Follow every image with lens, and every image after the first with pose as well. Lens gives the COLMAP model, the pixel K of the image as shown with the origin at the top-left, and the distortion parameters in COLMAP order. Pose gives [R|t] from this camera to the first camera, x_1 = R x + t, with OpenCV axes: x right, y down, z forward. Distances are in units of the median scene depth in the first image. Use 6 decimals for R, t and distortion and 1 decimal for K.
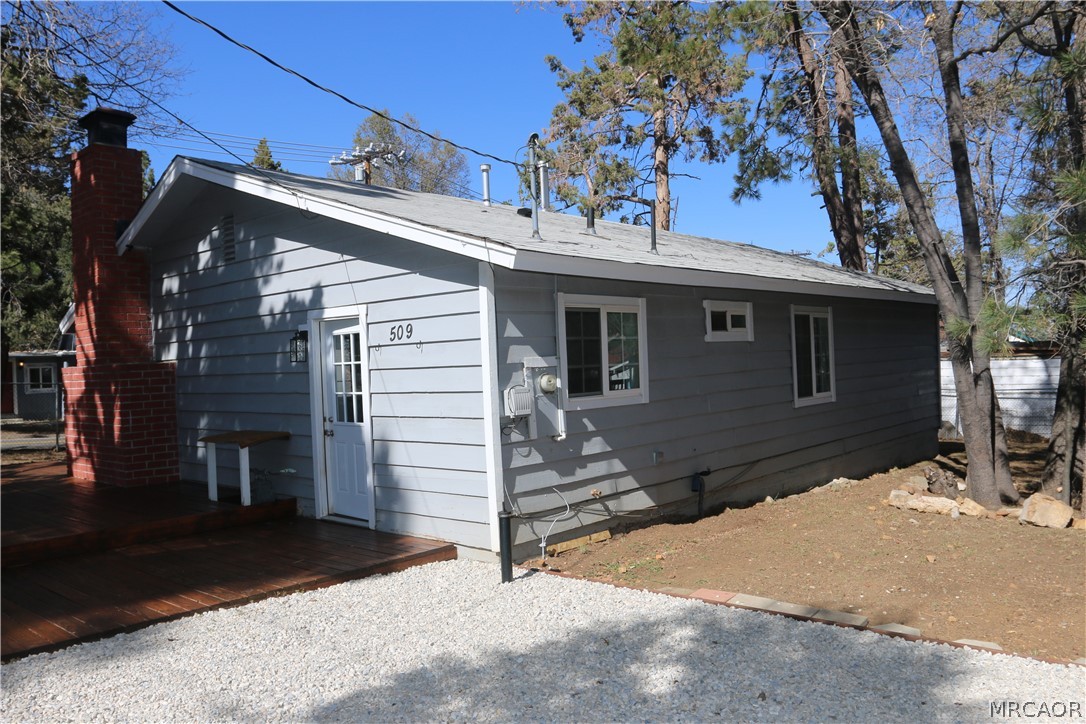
lens RADIAL K [[839.9, 0, 543.2], [0, 839.9, 354.8], [0, 0, 1]] dist [-0.081596, 0.042146]
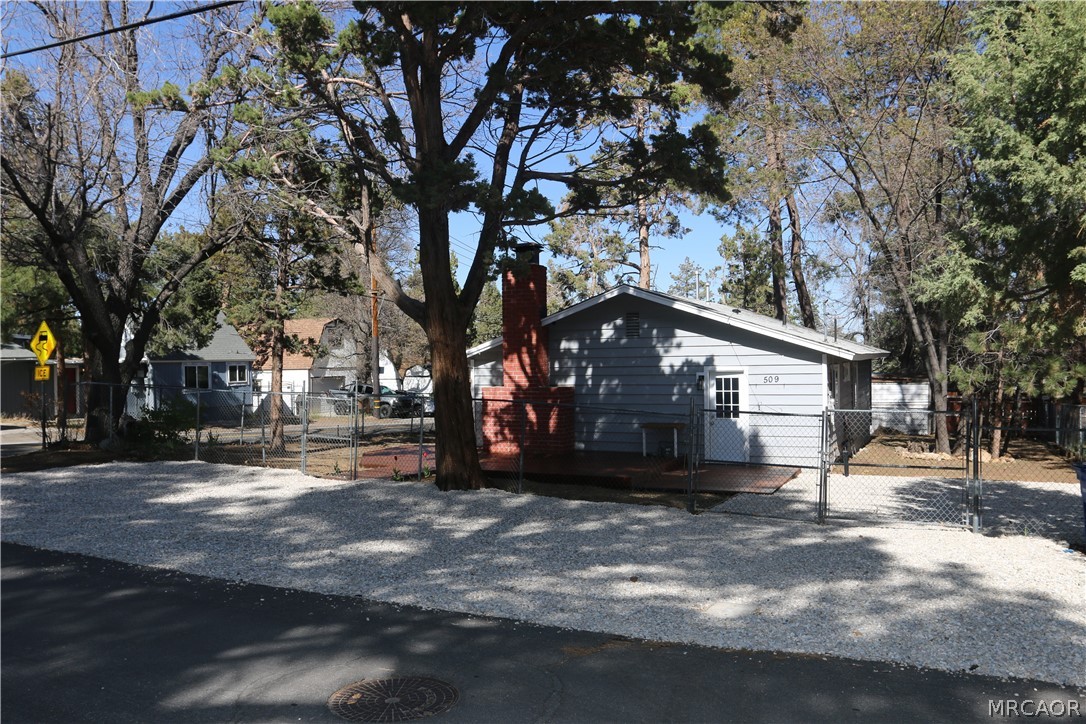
lens RADIAL K [[839.9, 0, 543.7], [0, 839.9, 366.4], [0, 0, 1]] dist [-0.081596, 0.042146]
pose [[0.965834, 0.014336, 0.258765, -1.245701], [-0.014521, 0.999894, -0.001197, -0.045253], [-0.258754, -0.002601, 0.965940, -0.980106]]
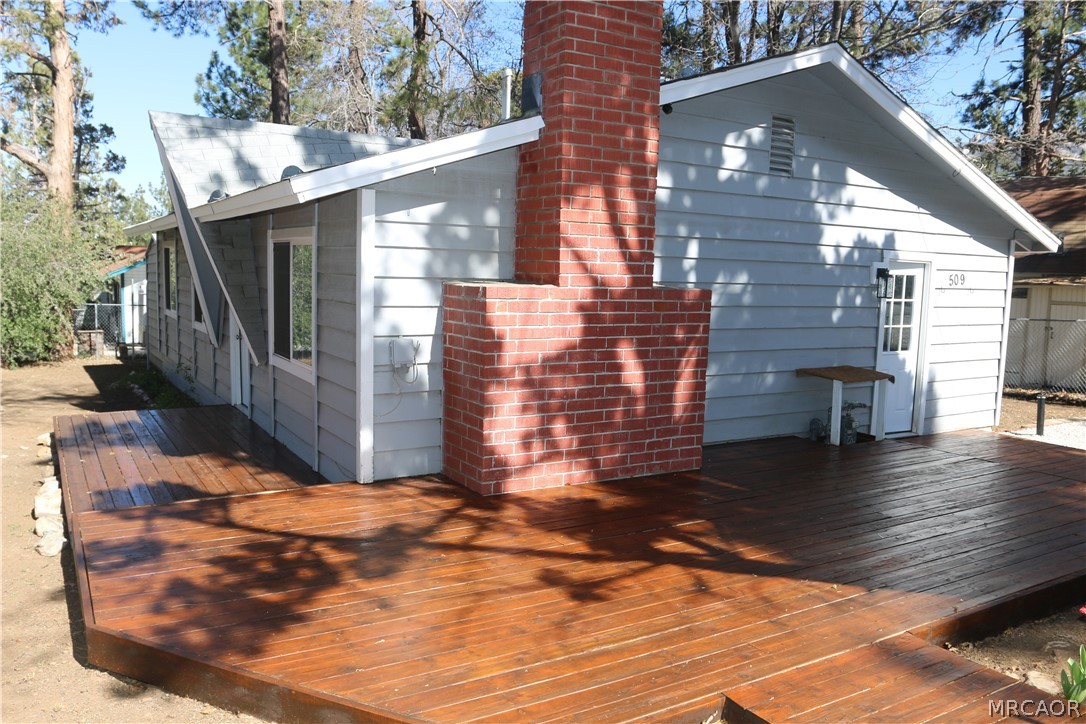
lens RADIAL K [[839.9, 0, 536.1], [0, 839.9, 367.4], [0, 0, 1]] dist [-0.081596, 0.042146]
pose [[0.303129, -0.074322, 0.950047, -1.448768], [-0.033407, 0.995512, 0.088538, 0.016340], [-0.952364, -0.058577, 0.299286, 1.106680]]
